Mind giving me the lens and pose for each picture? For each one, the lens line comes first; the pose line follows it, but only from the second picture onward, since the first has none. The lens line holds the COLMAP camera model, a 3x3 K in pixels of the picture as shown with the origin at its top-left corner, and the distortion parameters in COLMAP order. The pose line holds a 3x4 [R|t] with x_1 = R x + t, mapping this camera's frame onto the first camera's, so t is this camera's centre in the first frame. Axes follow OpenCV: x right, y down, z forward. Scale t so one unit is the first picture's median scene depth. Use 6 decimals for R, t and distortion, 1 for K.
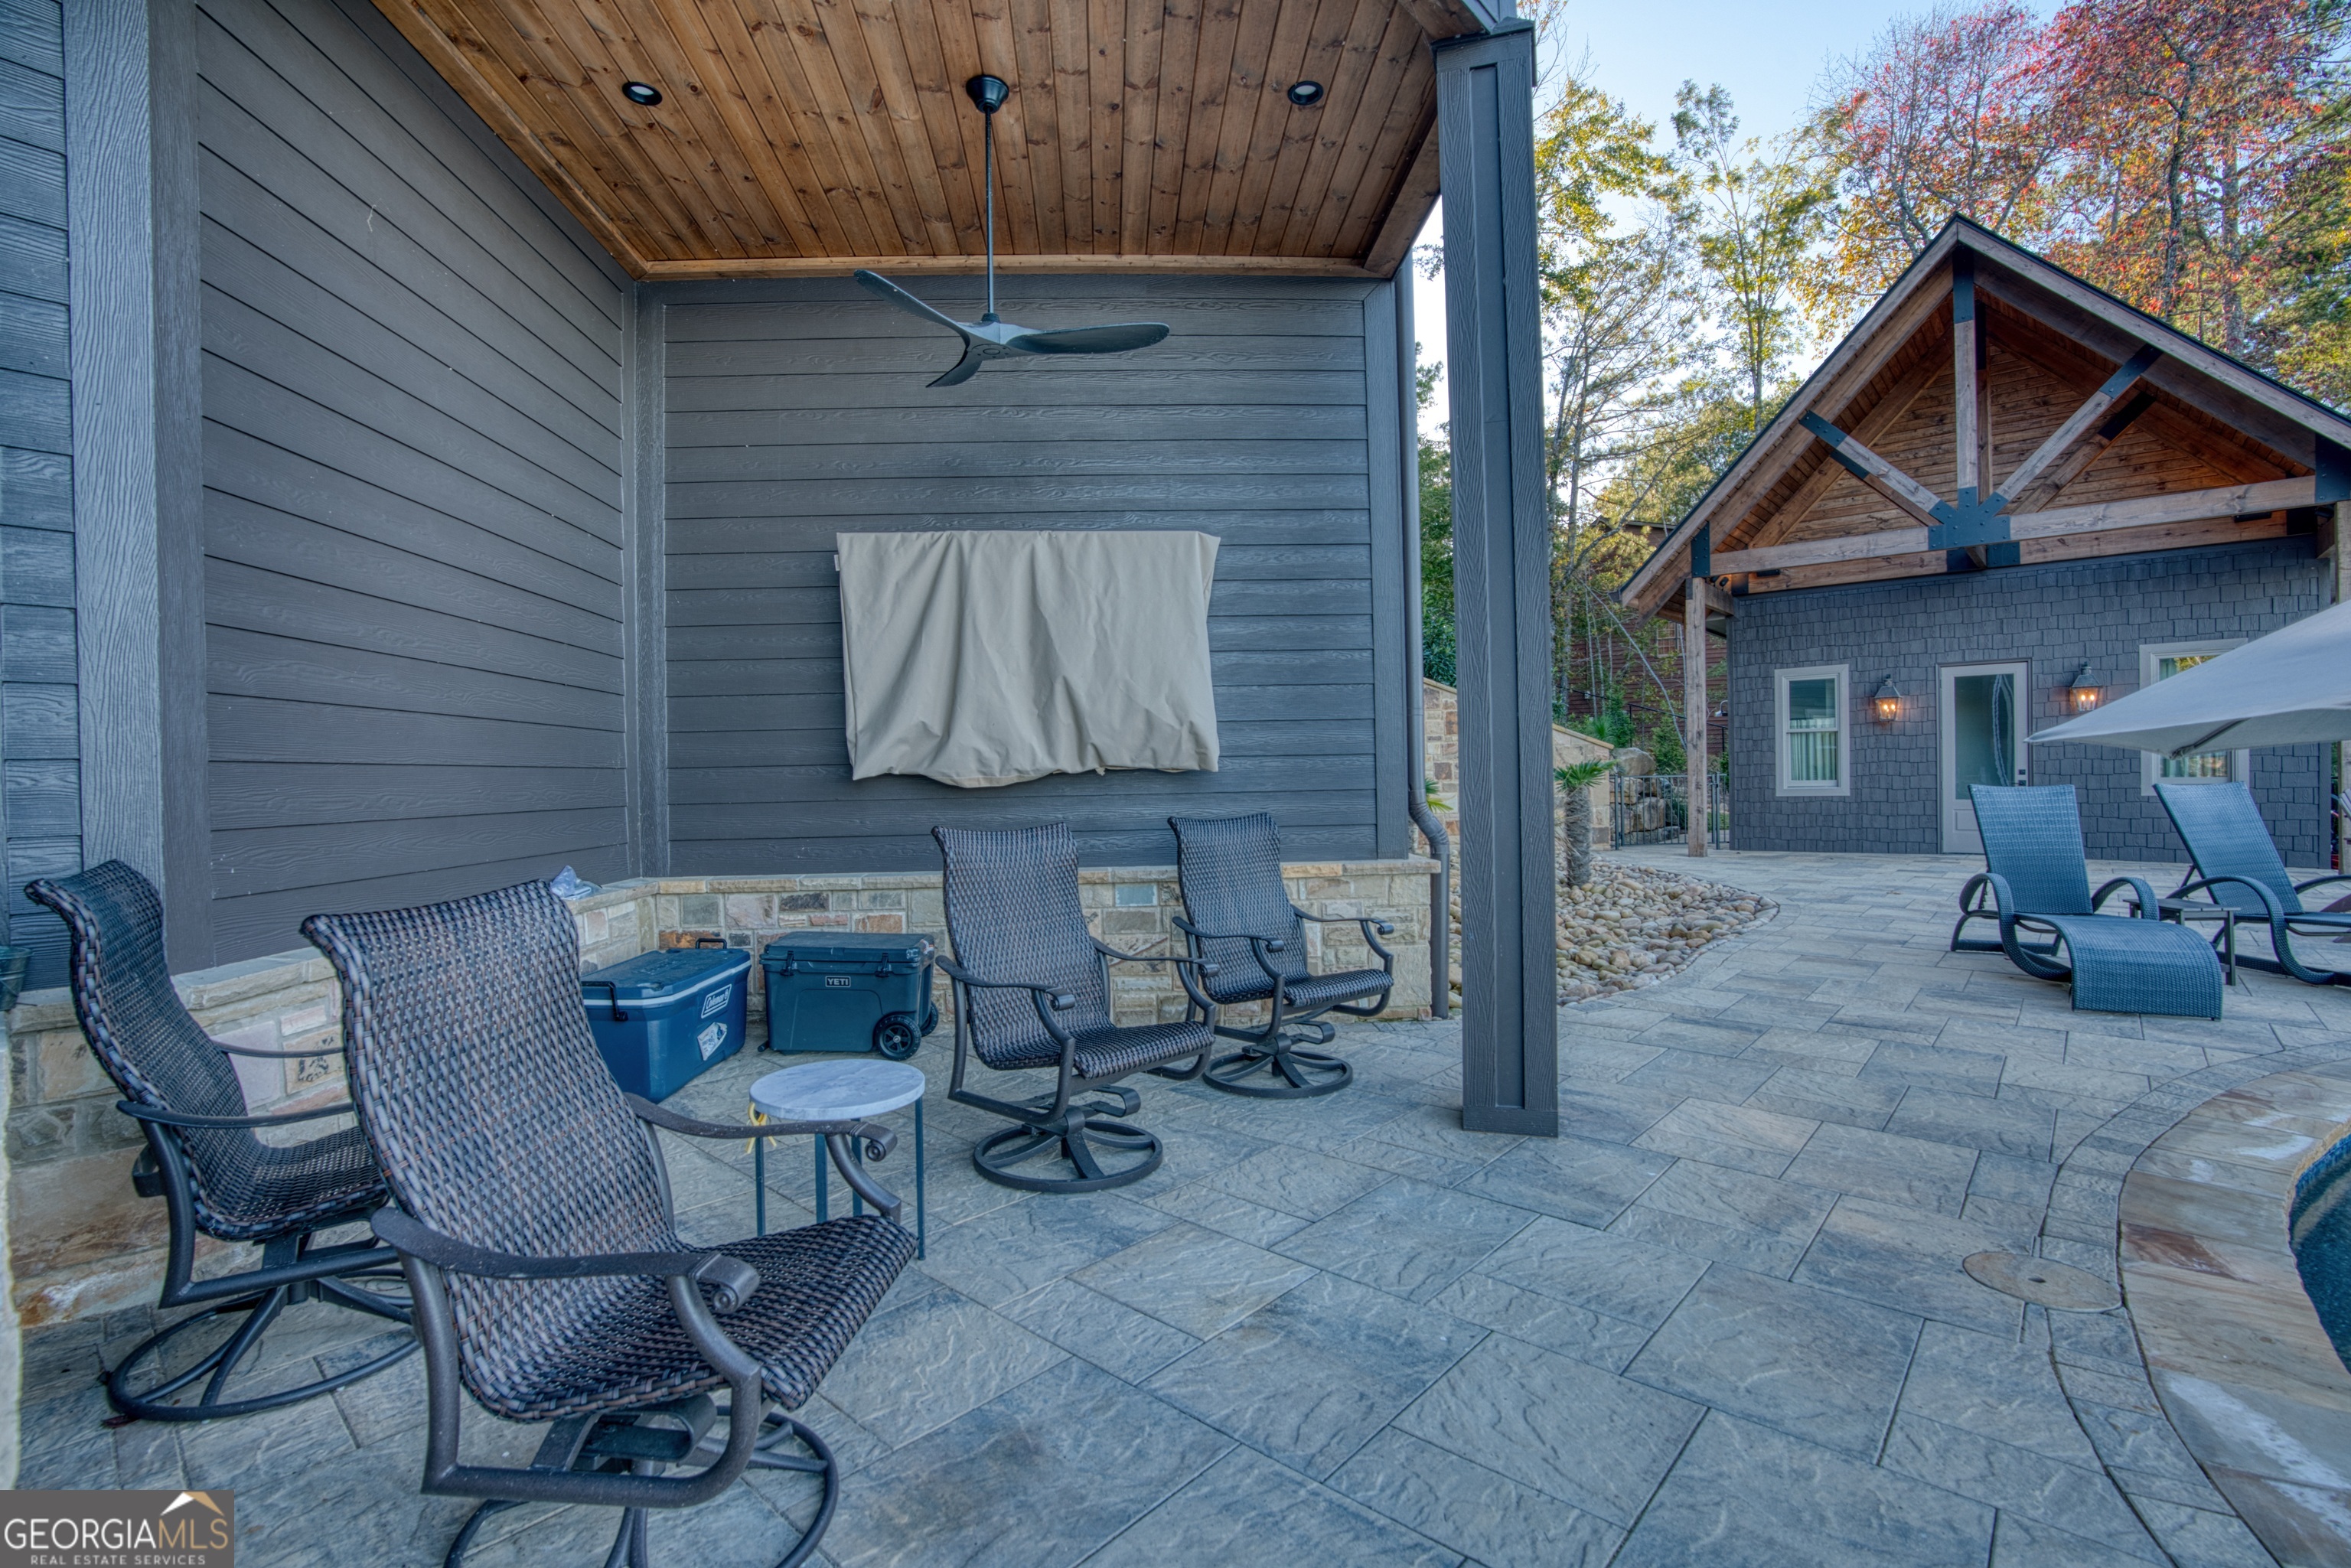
lens RADIAL K [[1065.7, 0, 1175.0], [0, 1065.7, 797.0], [0, 0, 1]] dist [-0.081488, 0.028382]
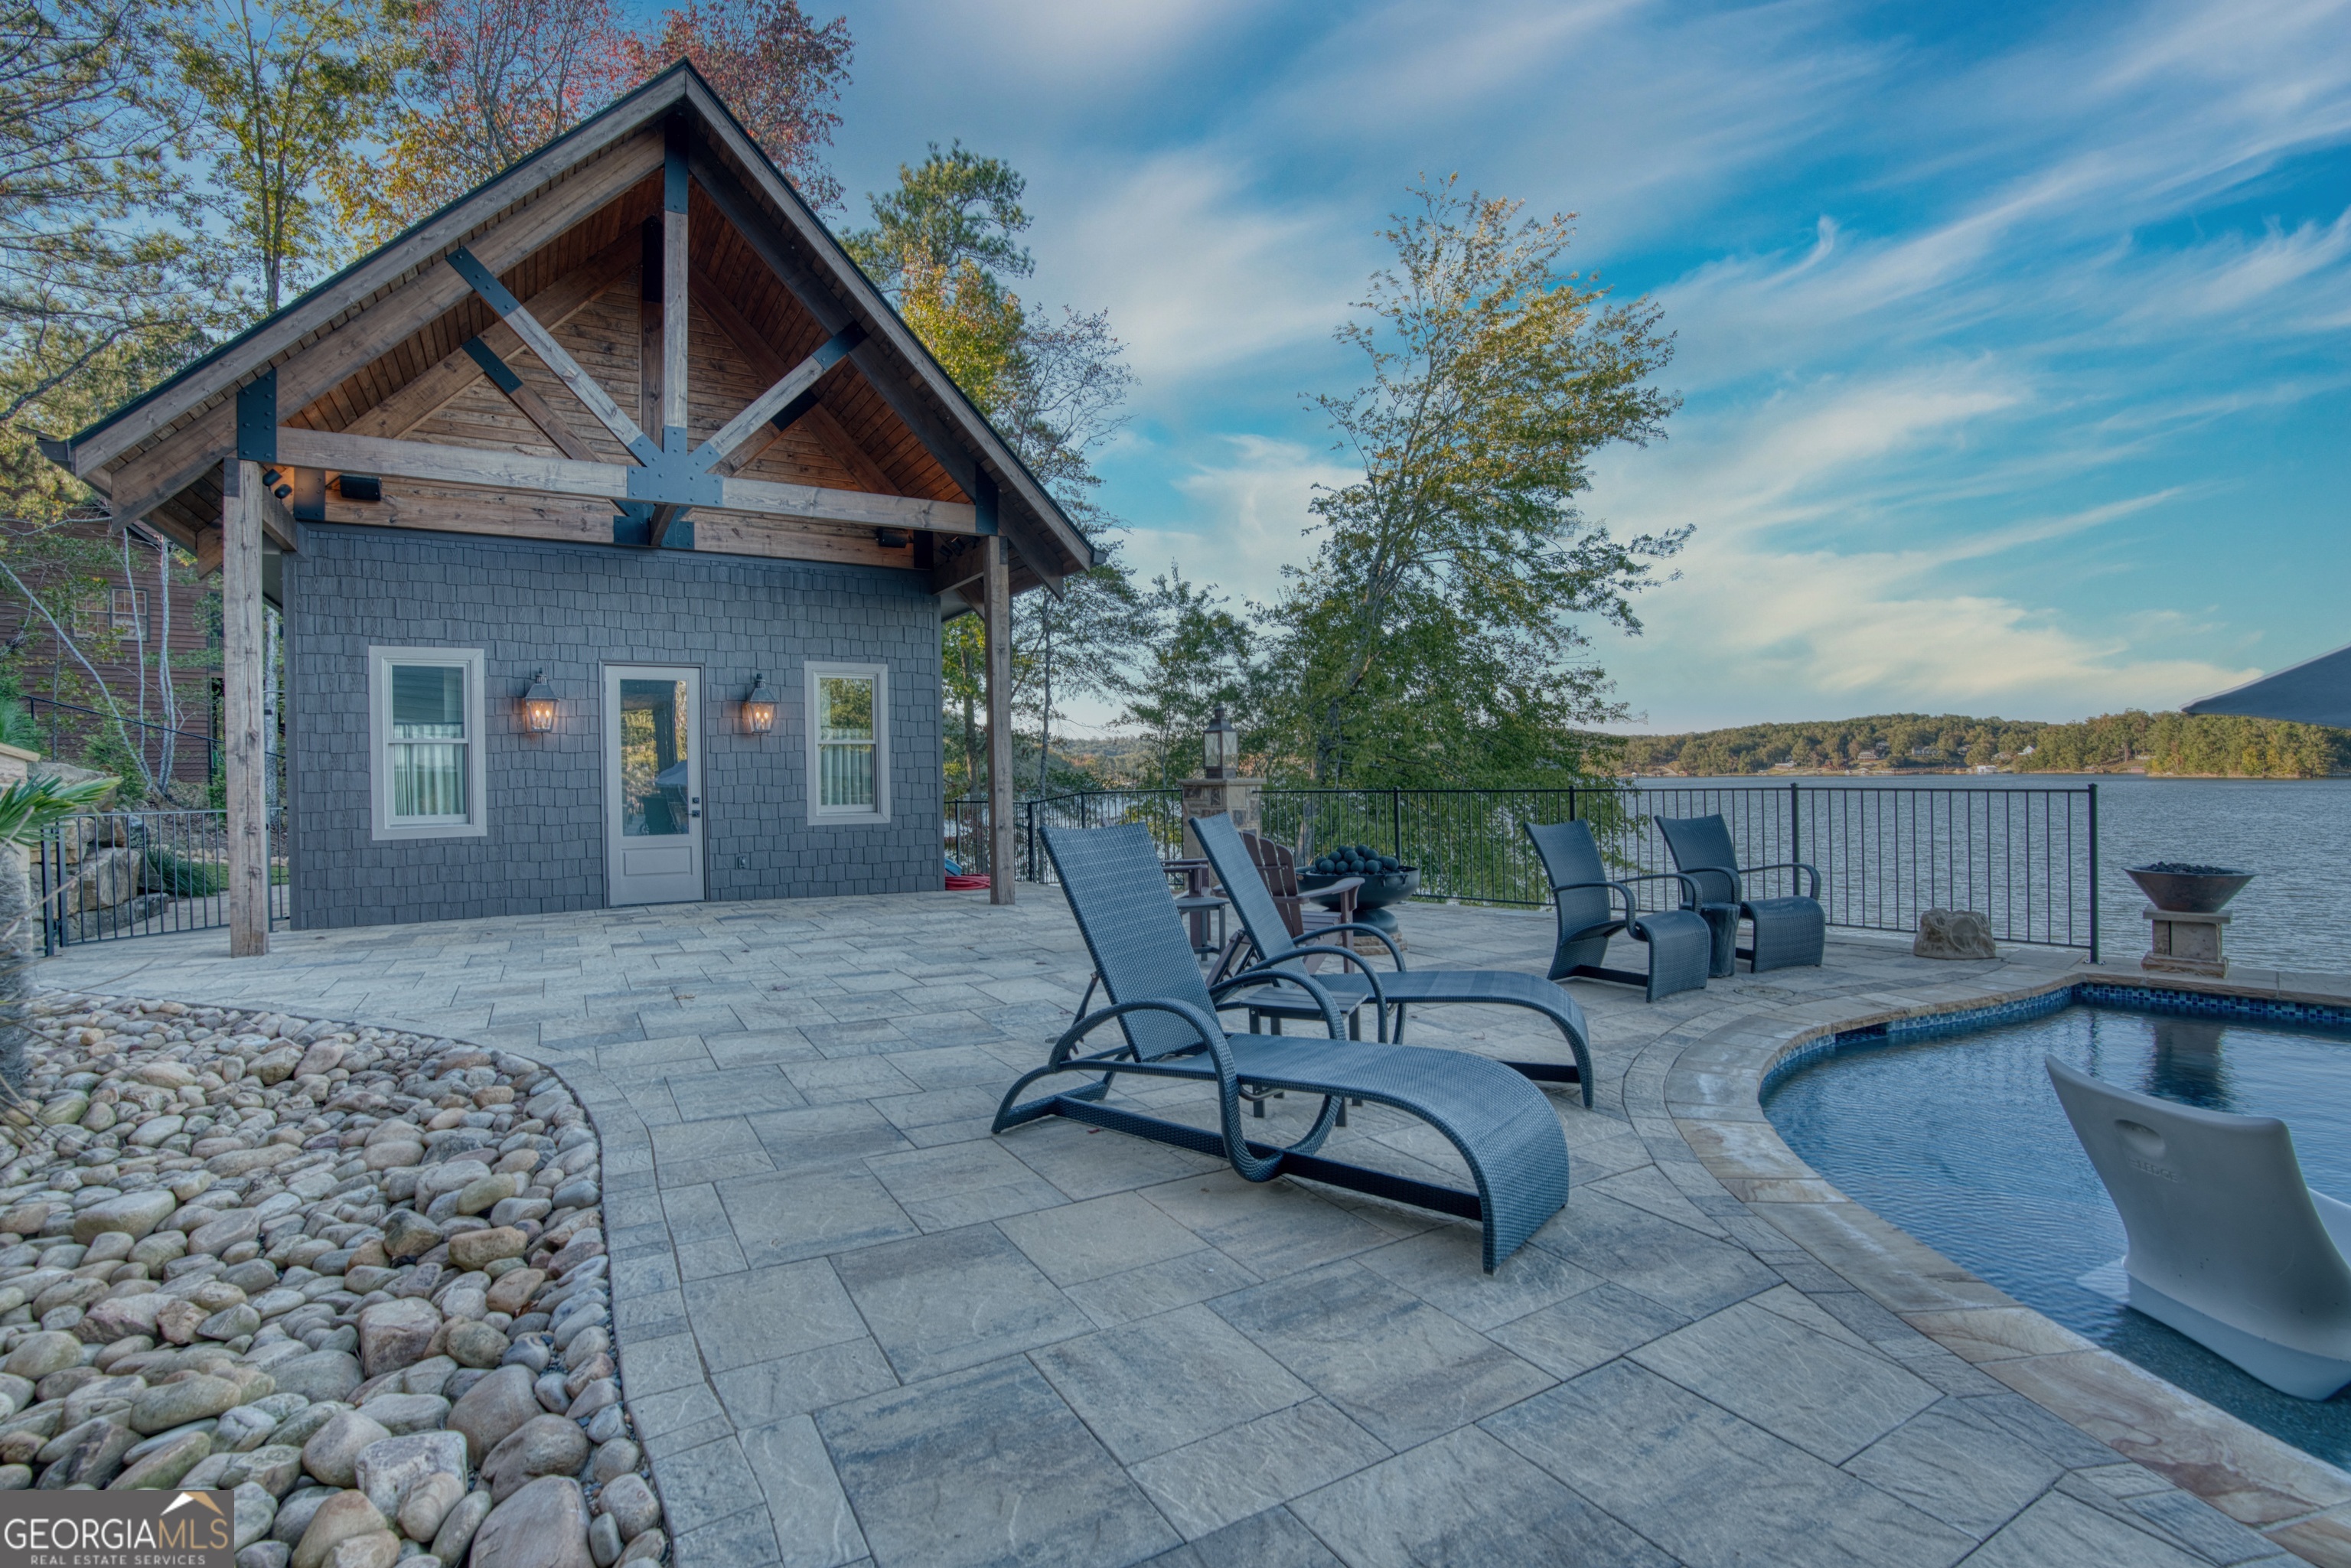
lens RADIAL K [[1065.7, 0, 1175.0], [0, 1065.7, 797.0], [0, 0, 1]] dist [-0.081488, 0.028382]
pose [[0.294066, -0.002467, 0.955782, 0.120688], [0.029751, 0.999536, -0.006574, -0.009398], [-0.955322, 0.030369, 0.294003, 0.351709]]
